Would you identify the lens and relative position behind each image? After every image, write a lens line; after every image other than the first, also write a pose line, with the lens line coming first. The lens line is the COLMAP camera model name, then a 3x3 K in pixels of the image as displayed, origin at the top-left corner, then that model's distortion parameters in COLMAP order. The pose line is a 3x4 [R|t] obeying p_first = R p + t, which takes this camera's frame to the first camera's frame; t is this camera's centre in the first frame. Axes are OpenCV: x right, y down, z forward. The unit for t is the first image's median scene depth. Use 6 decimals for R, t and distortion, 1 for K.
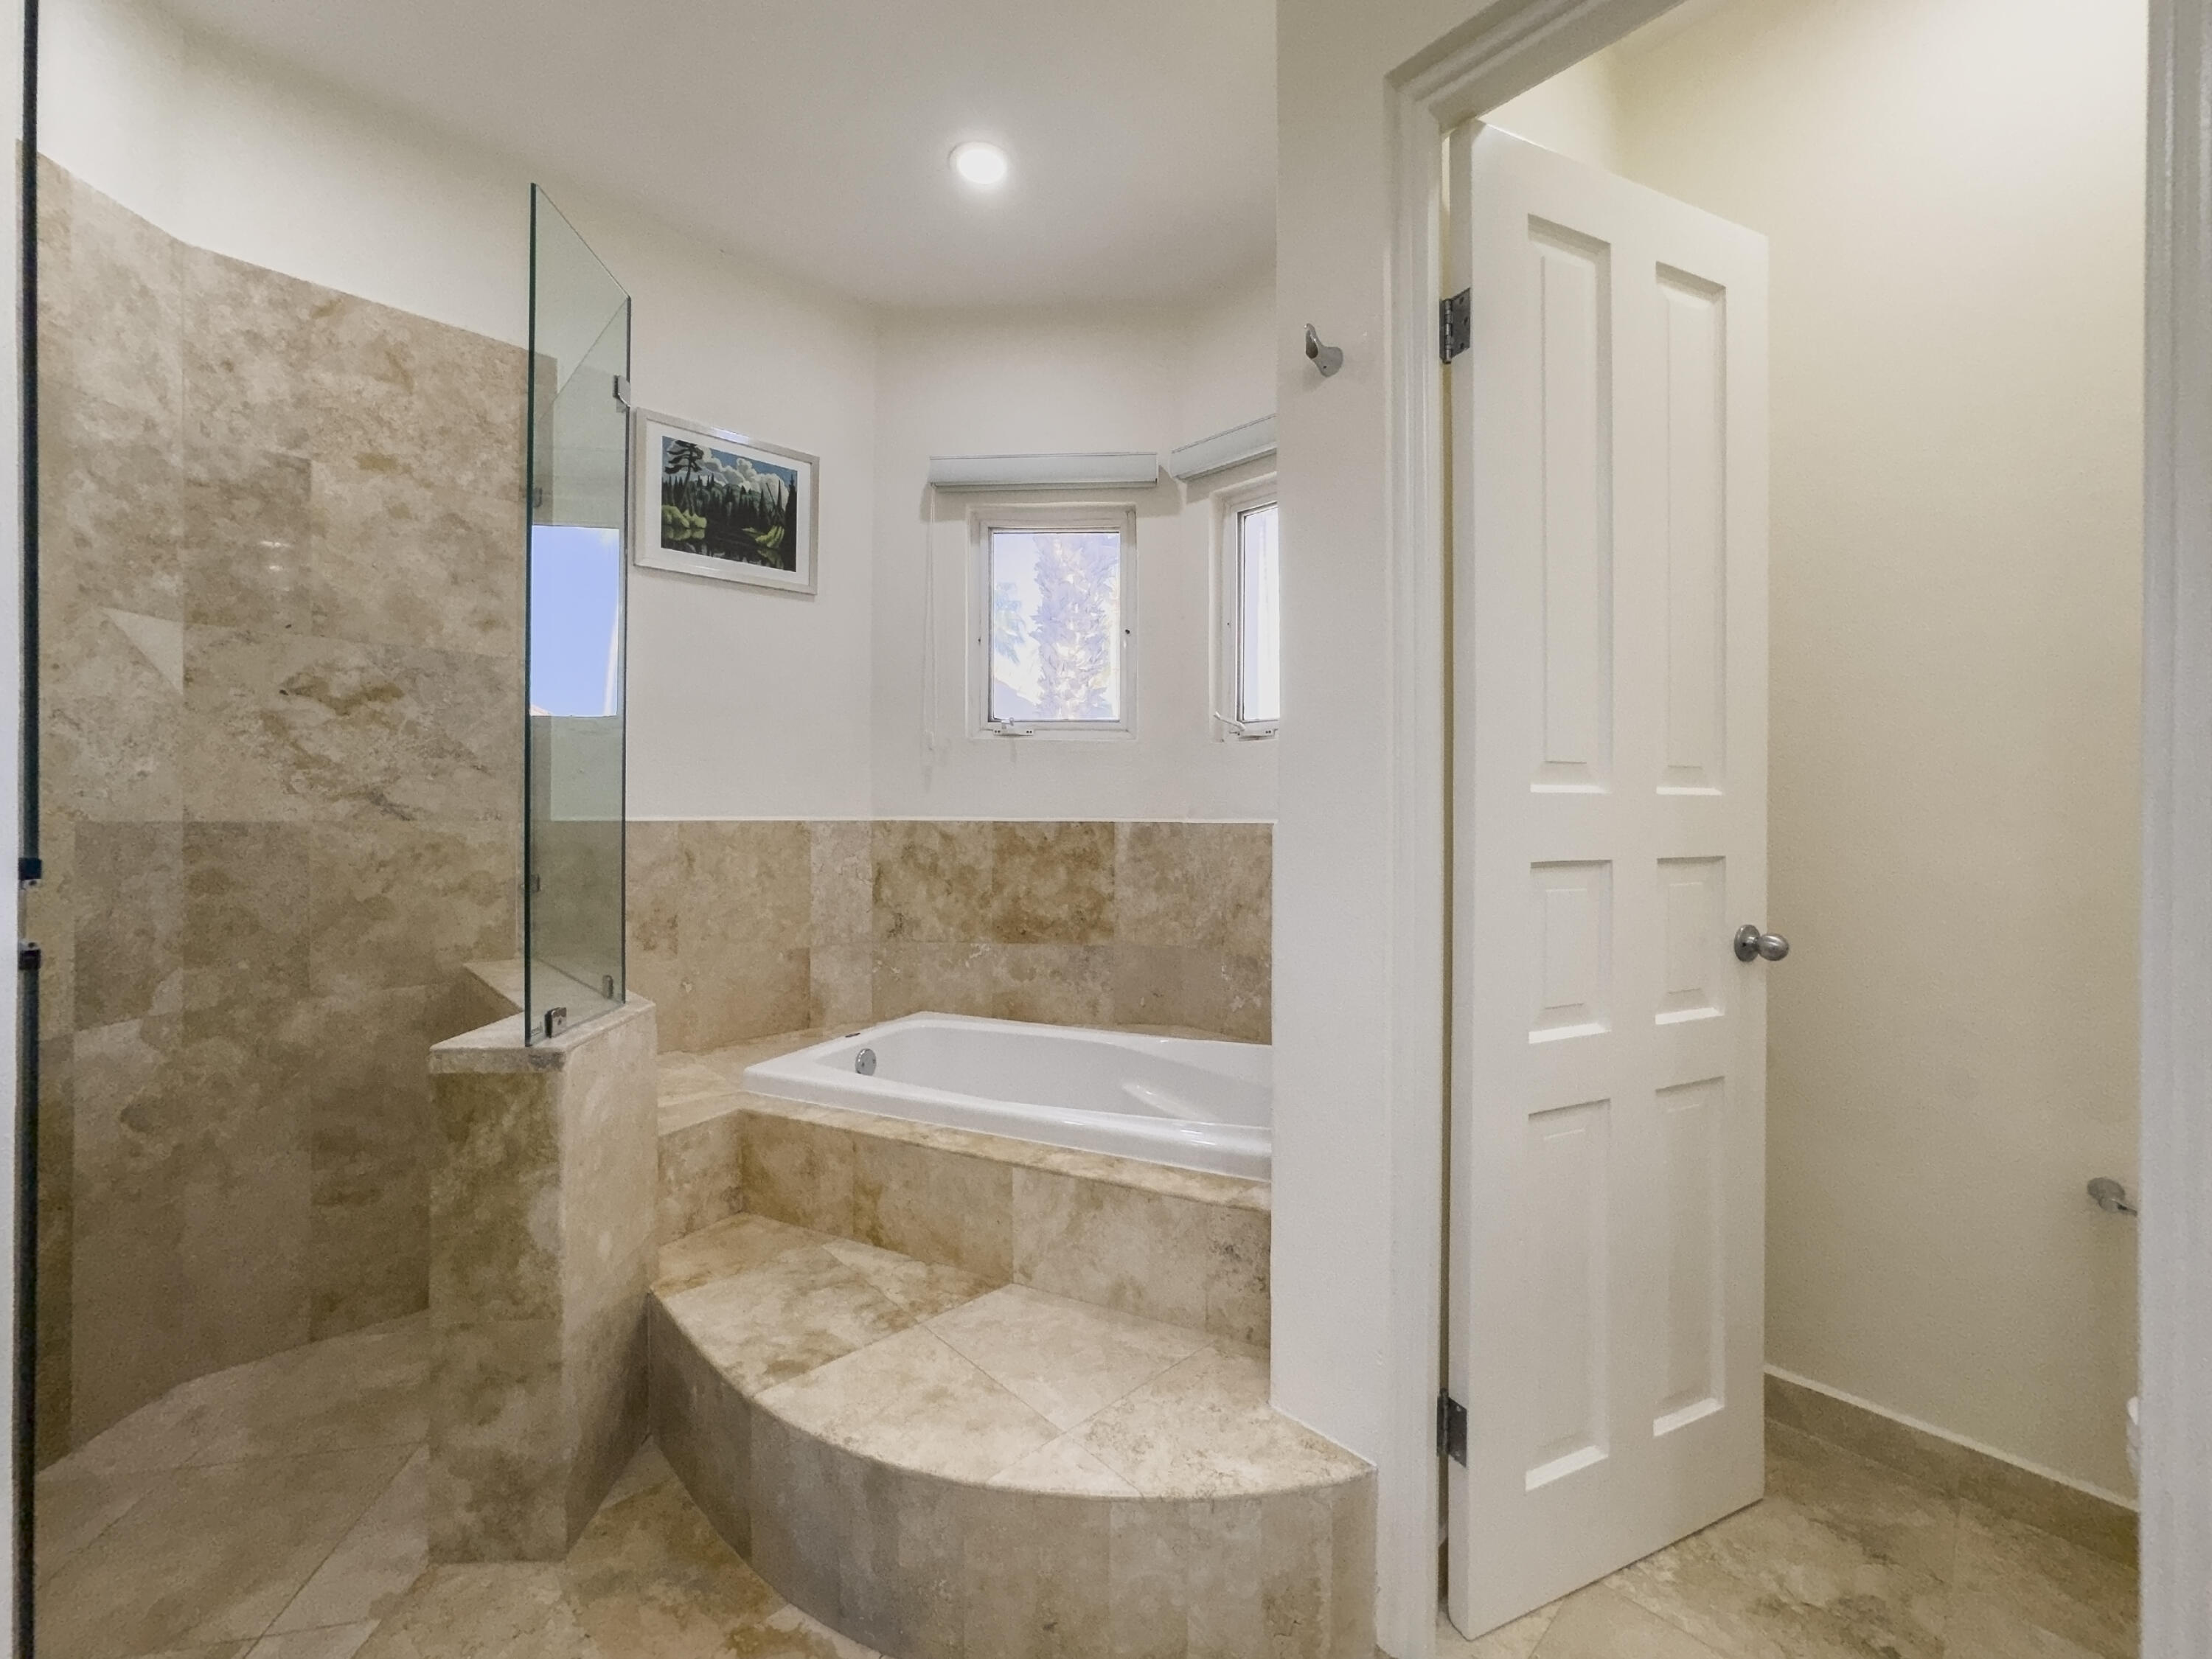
lens RADIAL K [[906.7, 0, 1104.1], [0, 906.7, 818.3], [0, 0, 1]] dist [-0.028358, 0.014353]
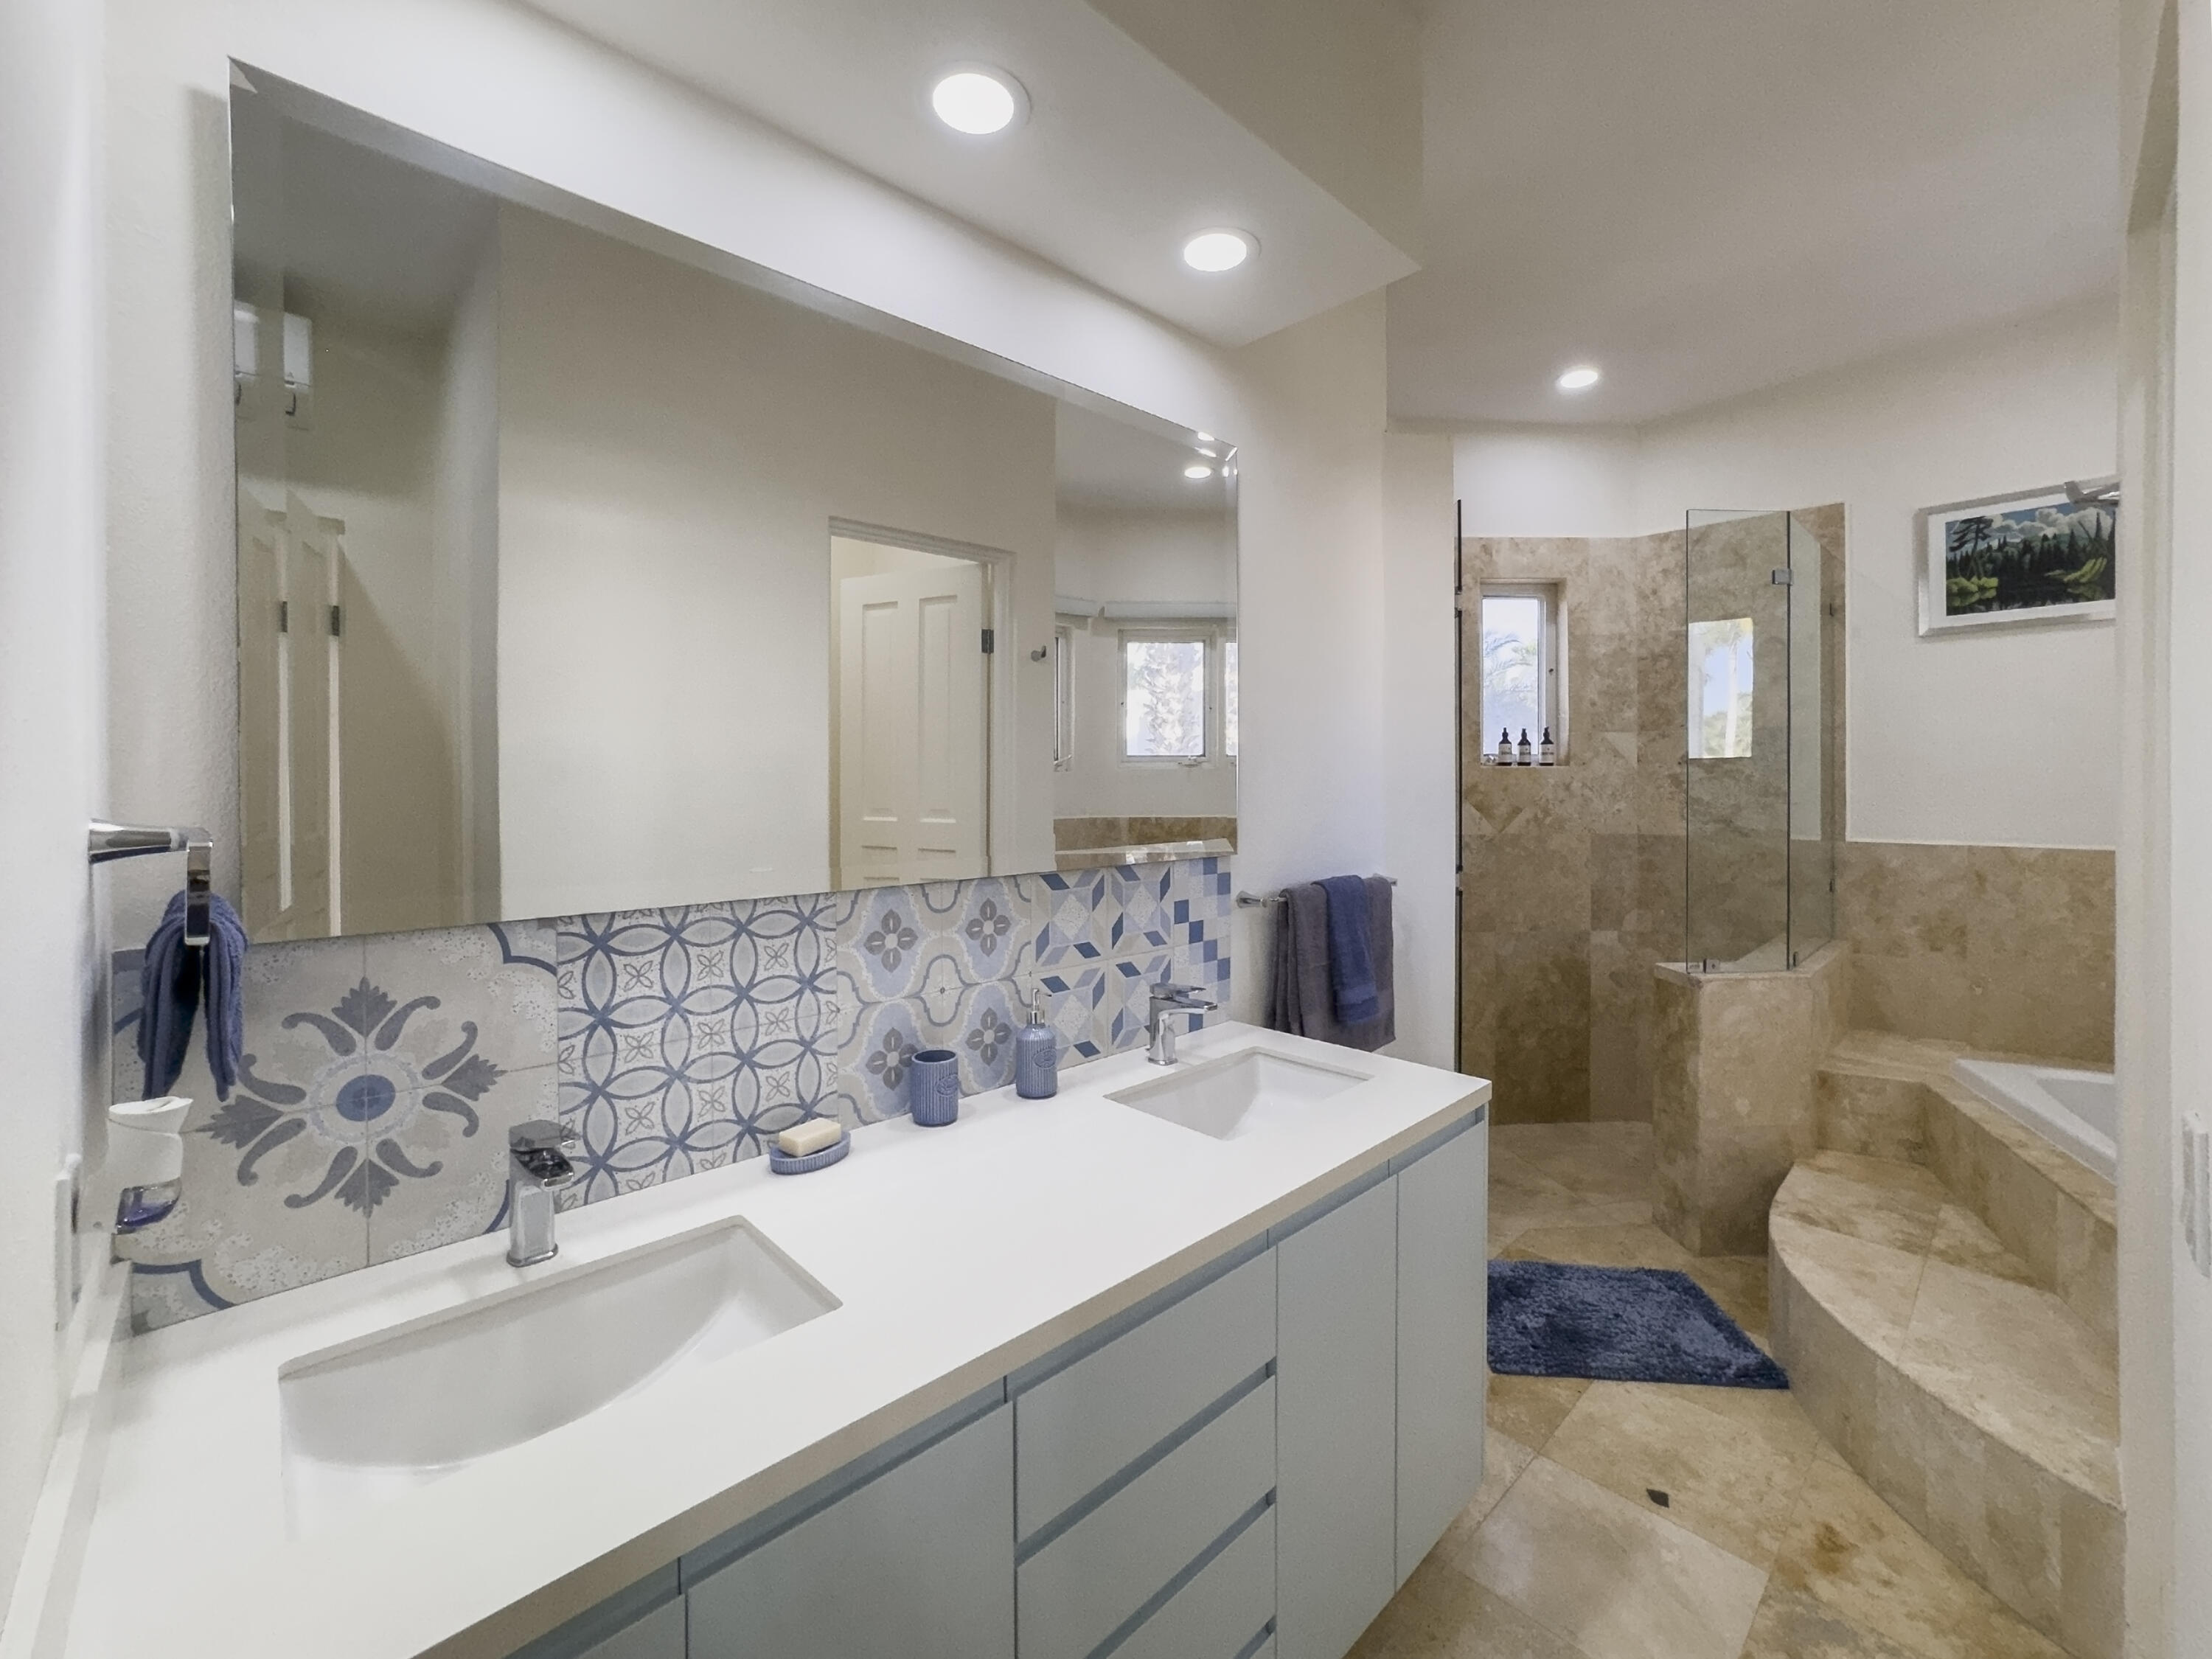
lens RADIAL K [[927.4, 0, 1112.2], [0, 927.4, 780.2], [0, 0, 1]] dist [-0.028102, 0.022123]
pose [[0.009401, -0.003062, -0.999951, 0.930006], [0.003468, 0.999989, -0.003029, -0.107310], [0.999950, -0.003439, 0.009411, -0.156736]]
